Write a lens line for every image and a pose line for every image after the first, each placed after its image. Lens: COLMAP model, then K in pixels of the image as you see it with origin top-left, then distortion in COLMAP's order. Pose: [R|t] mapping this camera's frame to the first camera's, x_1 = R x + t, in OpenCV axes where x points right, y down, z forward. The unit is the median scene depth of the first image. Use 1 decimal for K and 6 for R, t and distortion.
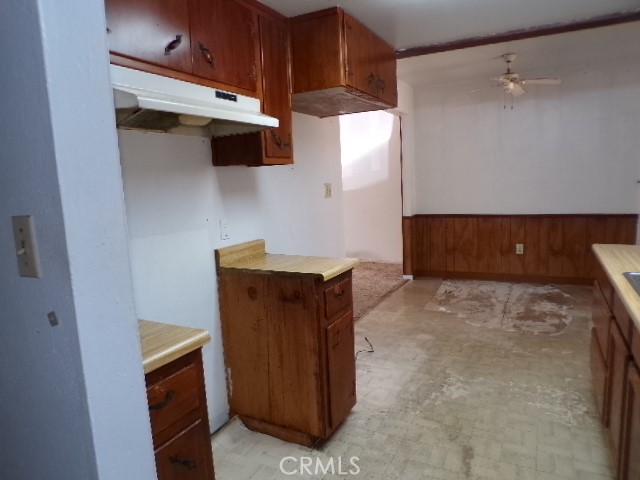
lens RADIAL K [[433.4, 0, 318.0], [0, 433.4, 239.7], [0, 0, 1]] dist [-0.044068, 0.021448]
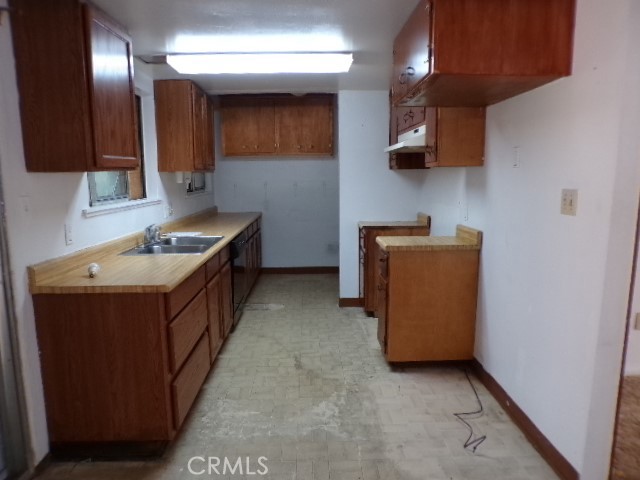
lens RADIAL K [[433.4, 0, 320.3], [0, 433.4, 241.4], [0, 0, 1]] dist [-0.044068, 0.021448]
pose [[-0.870493, 0.120735, -0.477143, 0.814280], [-0.023581, 0.958102, 0.285456, -0.304676], [0.491616, 0.259739, -0.831174, 1.863138]]
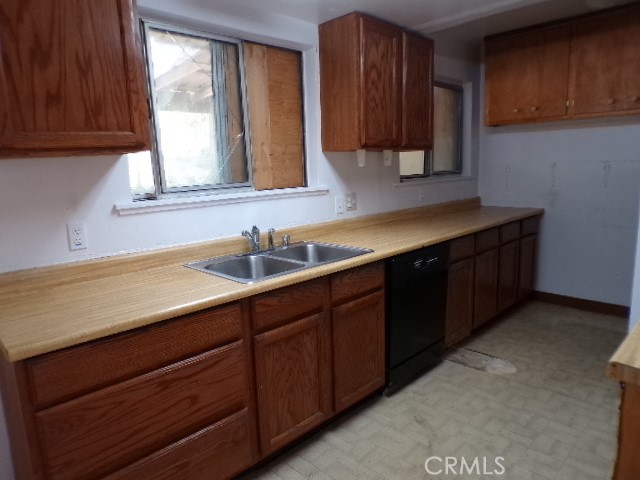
lens RADIAL K [[433.4, 0, 317.9], [0, 433.4, 239.5], [0, 0, 1]] dist [-0.044068, 0.021448]
pose [[-0.950430, 0.016478, 0.310500, 0.223331], [0.109836, 0.952010, 0.285682, -0.199183], [-0.290892, 0.305624, -0.906629, 1.356677]]
